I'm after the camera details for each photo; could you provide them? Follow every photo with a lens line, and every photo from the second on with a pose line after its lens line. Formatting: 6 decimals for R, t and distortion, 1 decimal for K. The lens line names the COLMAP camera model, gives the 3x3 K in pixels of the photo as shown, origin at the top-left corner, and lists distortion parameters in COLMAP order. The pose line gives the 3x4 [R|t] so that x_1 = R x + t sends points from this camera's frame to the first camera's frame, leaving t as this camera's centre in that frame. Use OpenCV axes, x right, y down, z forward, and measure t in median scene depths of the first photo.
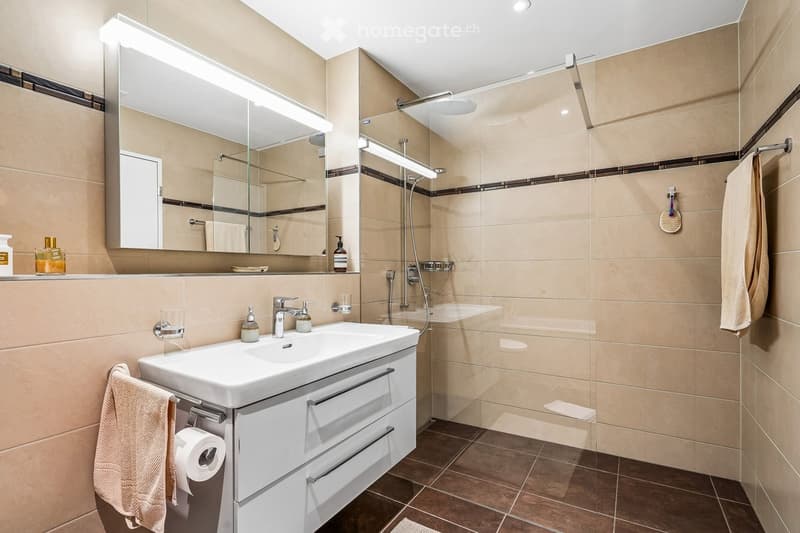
lens RADIAL K [[373.7, 0, 395.3], [0, 373.7, 270.6], [0, 0, 1]] dist [-0.001438, 0.000692]
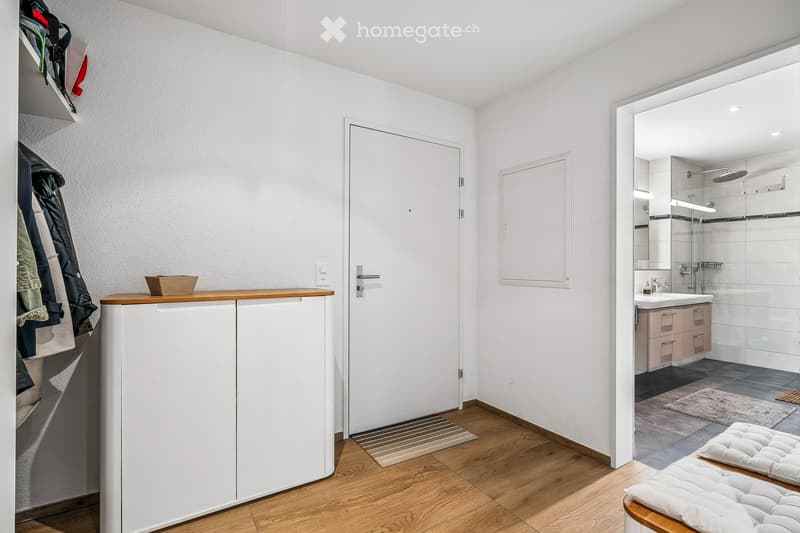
lens RADIAL K [[373.7, 0, 408.9], [0, 373.7, 267.0], [0, 0, 1]] dist [-0.001438, 0.000692]
pose [[0.905992, 0.003744, -0.423278, -0.491875], [-0.008216, 0.999928, -0.008741, 0.023567], [0.423215, 0.011397, 0.905957, -1.305628]]
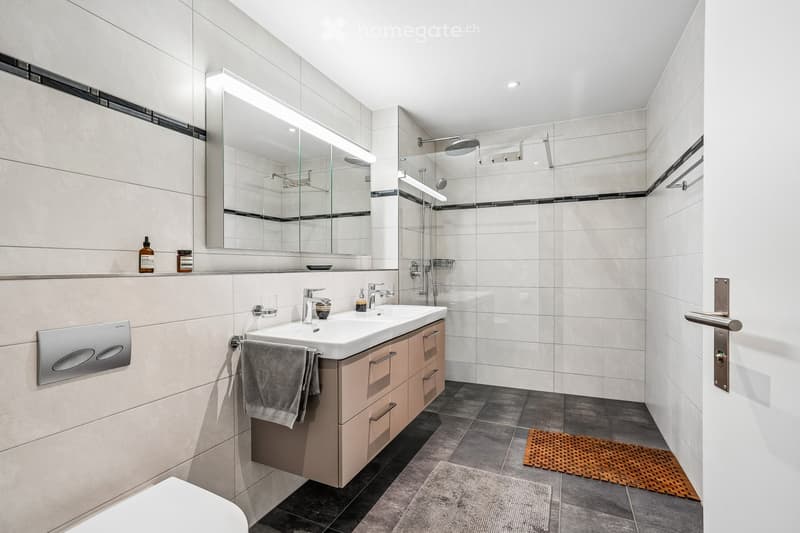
lens RADIAL K [[373.7, 0, 406.2], [0, 373.7, 262.2], [0, 0, 1]] dist [-0.001438, 0.000692]
pose [[0.988646, 0.002469, 0.150244, -0.261335], [0.000459, 0.999811, -0.019454, 0.009461], [-0.150264, 0.019302, 0.988458, -0.335949]]
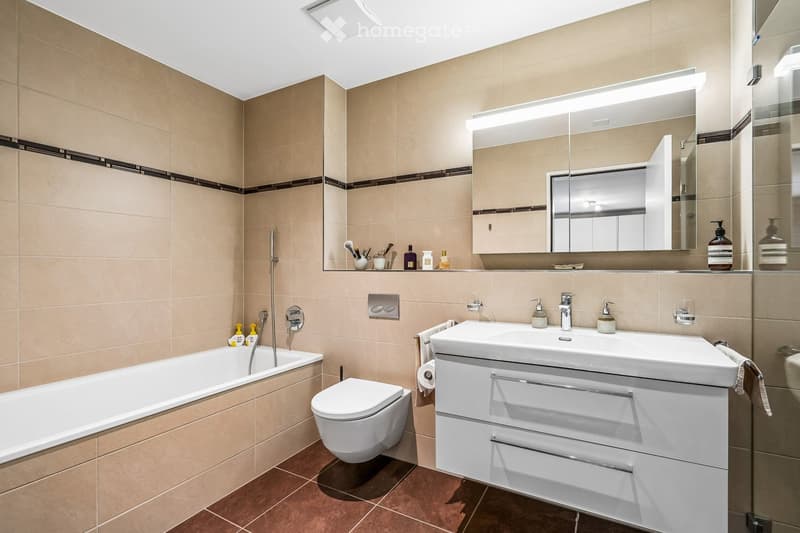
lens RADIAL K [[373.7, 0, 404.2], [0, 373.7, 268.4], [0, 0, 1]] dist [-0.001438, 0.000692]
pose [[0.068479, -0.000493, -0.997652, 0.816658], [-0.003140, 0.999995, -0.000710, 0.004290], [0.997648, 0.003181, 0.068478, 0.525957]]
